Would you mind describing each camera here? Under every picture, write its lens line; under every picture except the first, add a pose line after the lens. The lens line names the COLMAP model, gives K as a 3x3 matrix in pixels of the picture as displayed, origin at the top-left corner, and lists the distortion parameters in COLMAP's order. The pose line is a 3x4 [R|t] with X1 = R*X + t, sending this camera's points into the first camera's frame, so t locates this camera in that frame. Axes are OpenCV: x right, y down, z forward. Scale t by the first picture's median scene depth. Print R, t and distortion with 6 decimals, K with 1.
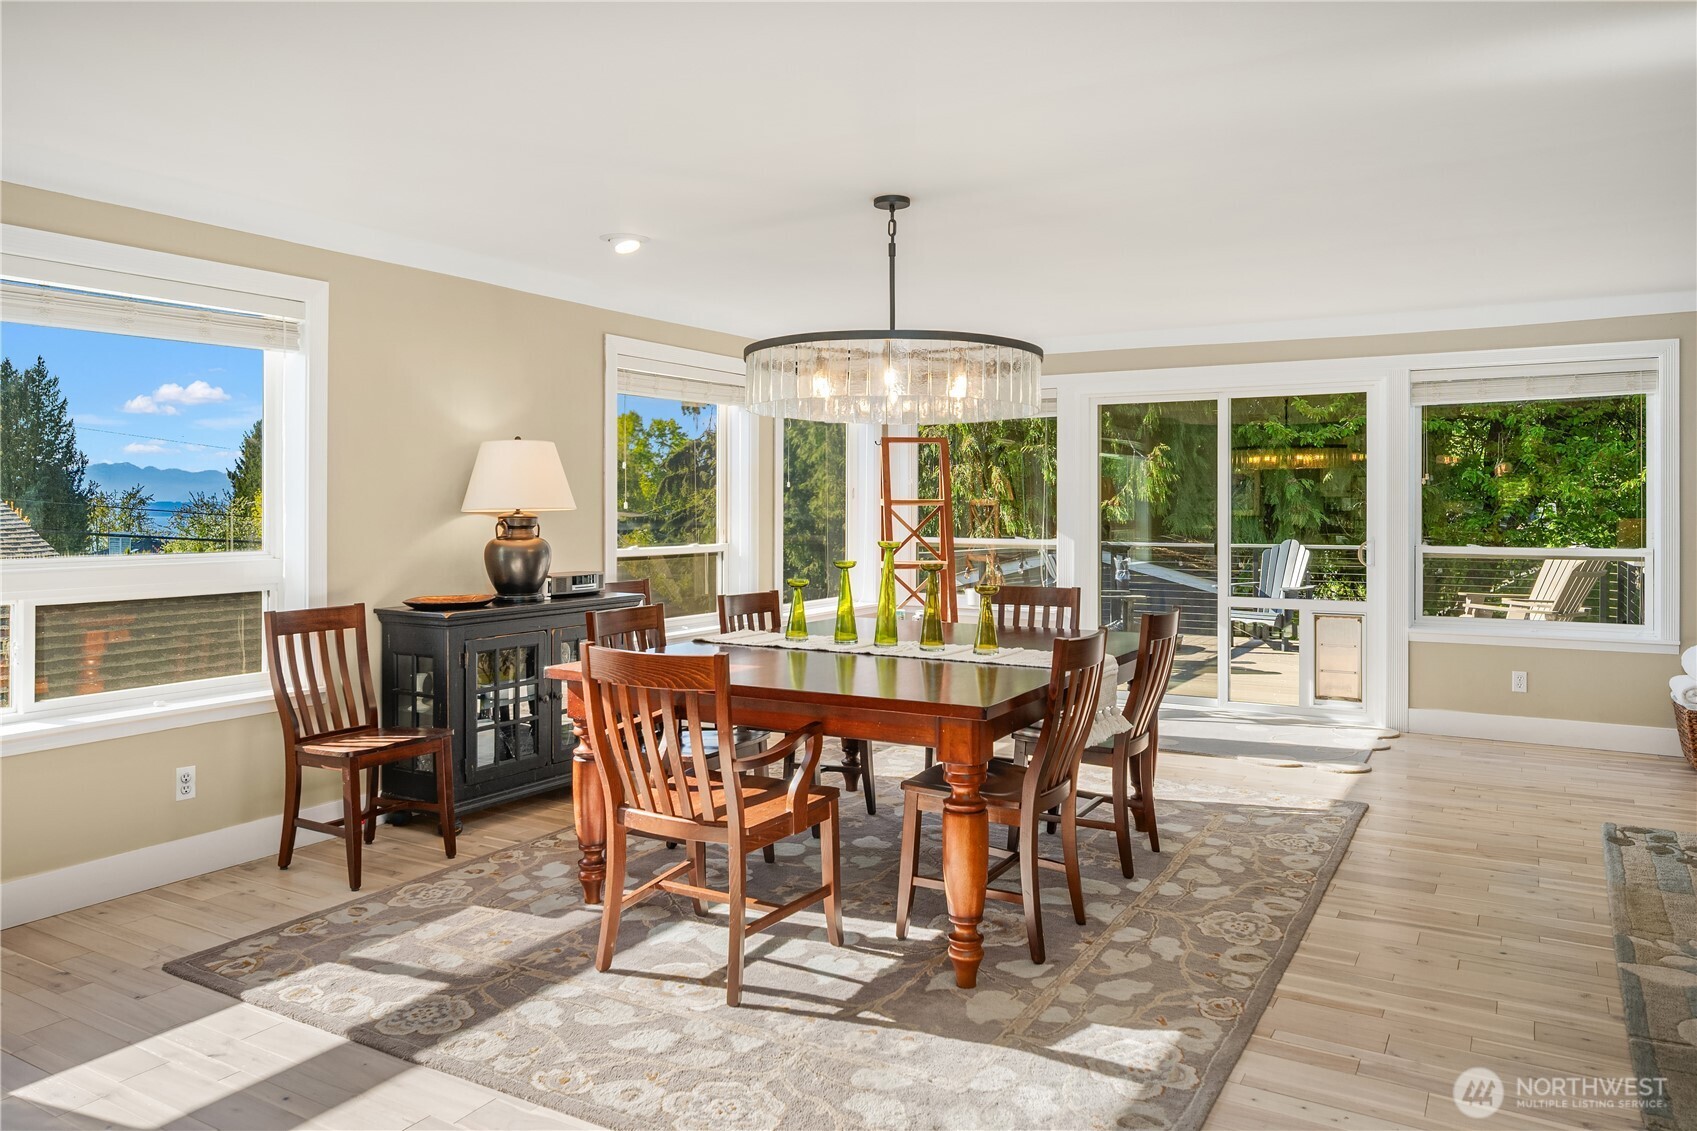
lens RADIAL K [[1182.0, 0, 852.2], [0, 1182.0, 511.2], [0, 0, 1]] dist [0.001835, -0.001444]
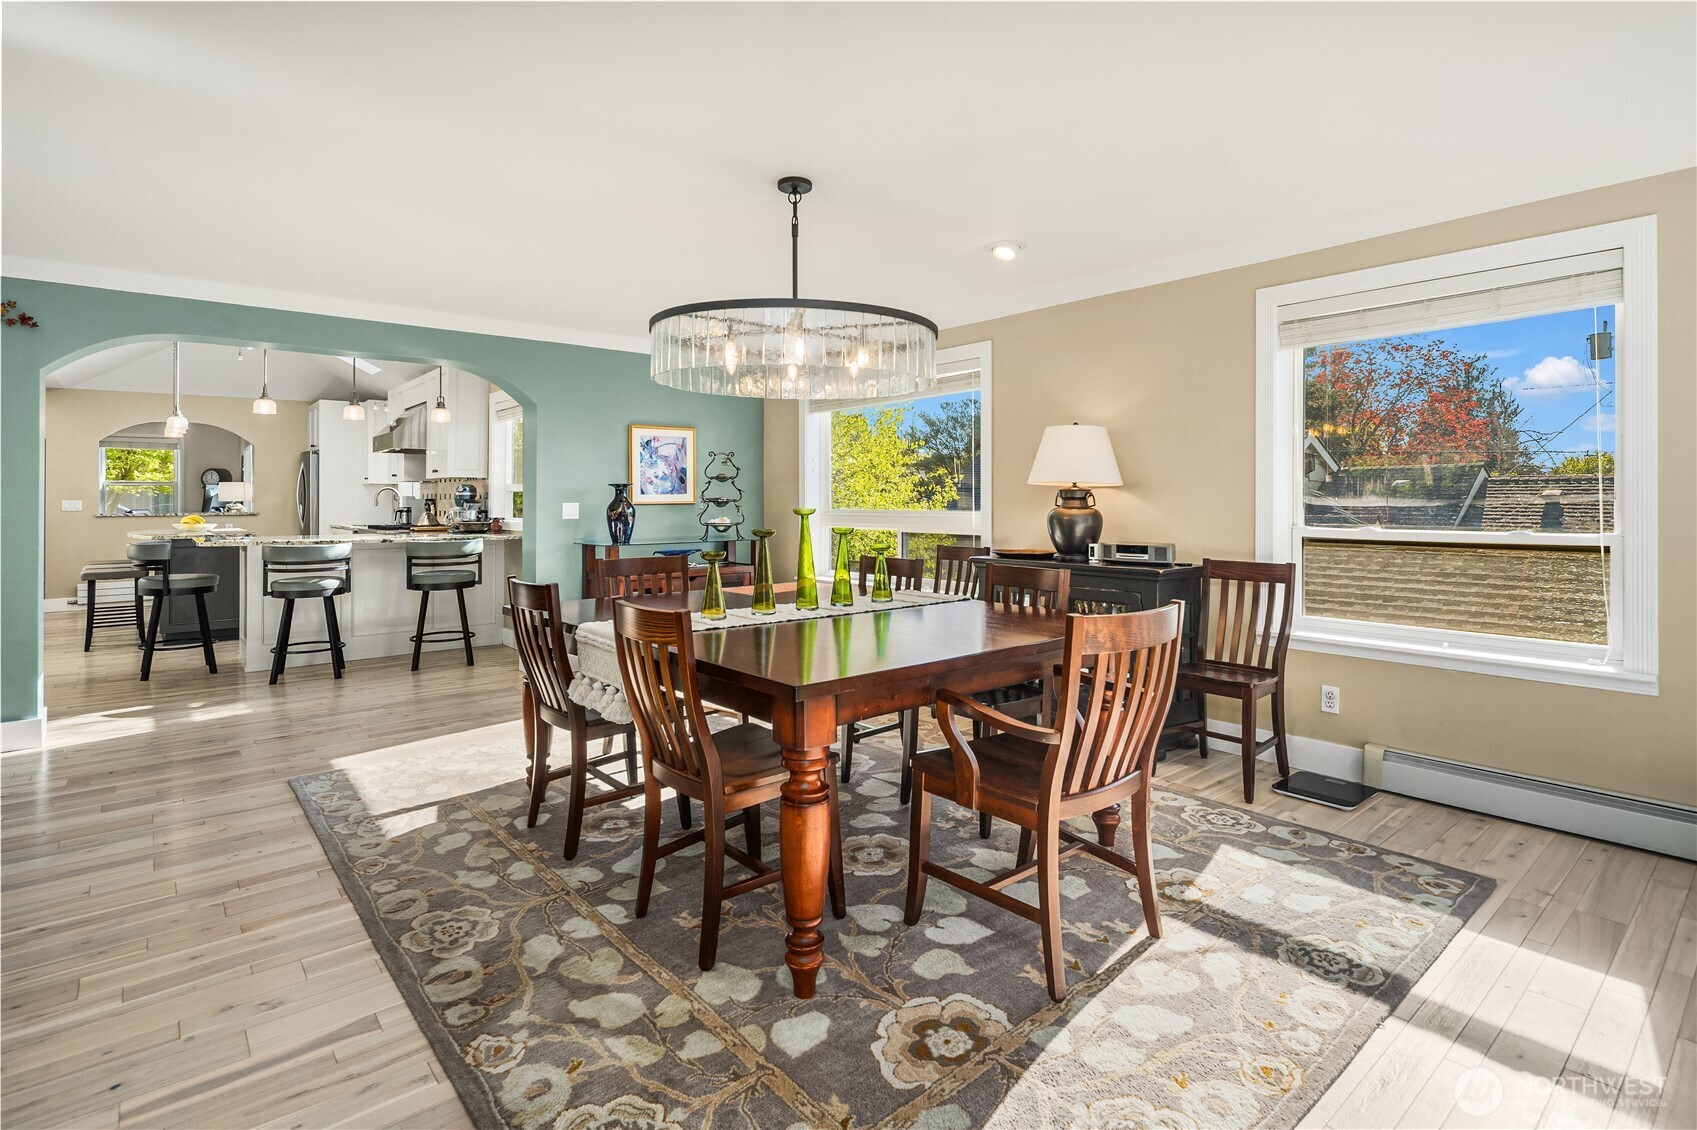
lens RADIAL K [[822.7, 0, 855.5], [0, 822.7, 511.1], [0, 0, 1]] dist [0.000703, 0.000884]
pose [[-0.327749, 0.020696, -0.944538, 0.704747], [0.004260, 0.999782, 0.020428, 0.010470], [0.944755, 0.002671, -0.327766, 1.288104]]
